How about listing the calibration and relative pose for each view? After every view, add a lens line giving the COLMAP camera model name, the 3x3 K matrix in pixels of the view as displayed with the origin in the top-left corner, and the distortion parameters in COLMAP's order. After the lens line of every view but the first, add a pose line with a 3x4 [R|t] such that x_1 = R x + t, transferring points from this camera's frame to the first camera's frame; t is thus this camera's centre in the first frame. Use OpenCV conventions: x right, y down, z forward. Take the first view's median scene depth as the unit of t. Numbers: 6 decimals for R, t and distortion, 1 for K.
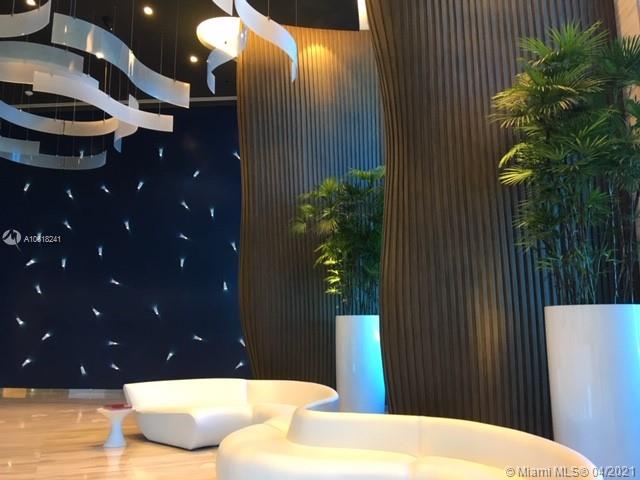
lens RADIAL K [[534.4, 0, 316.5], [0, 534.4, 244.3], [0, 0, 1]] dist [0.081582, -0.088957]
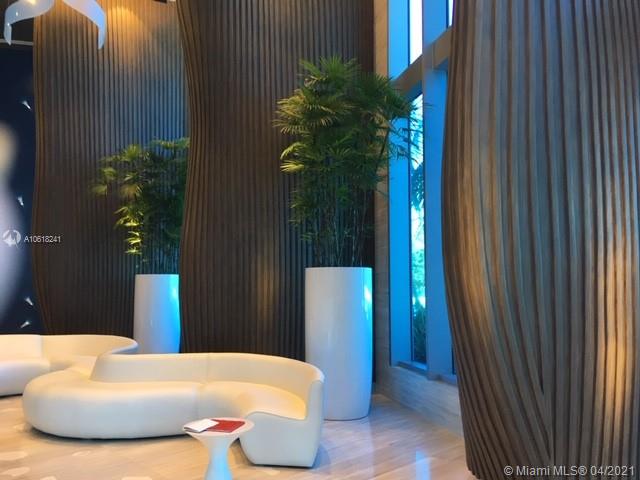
lens RADIAL K [[534.4, 0, 321.5], [0, 534.4, 246.0], [0, 0, 1]] dist [0.081582, -0.088957]
pose [[0.927789, 0.030047, 0.371892, -0.023084], [-0.058447, 0.996151, 0.065328, -0.017227], [-0.368498, -0.082346, 0.925974, -0.143714]]
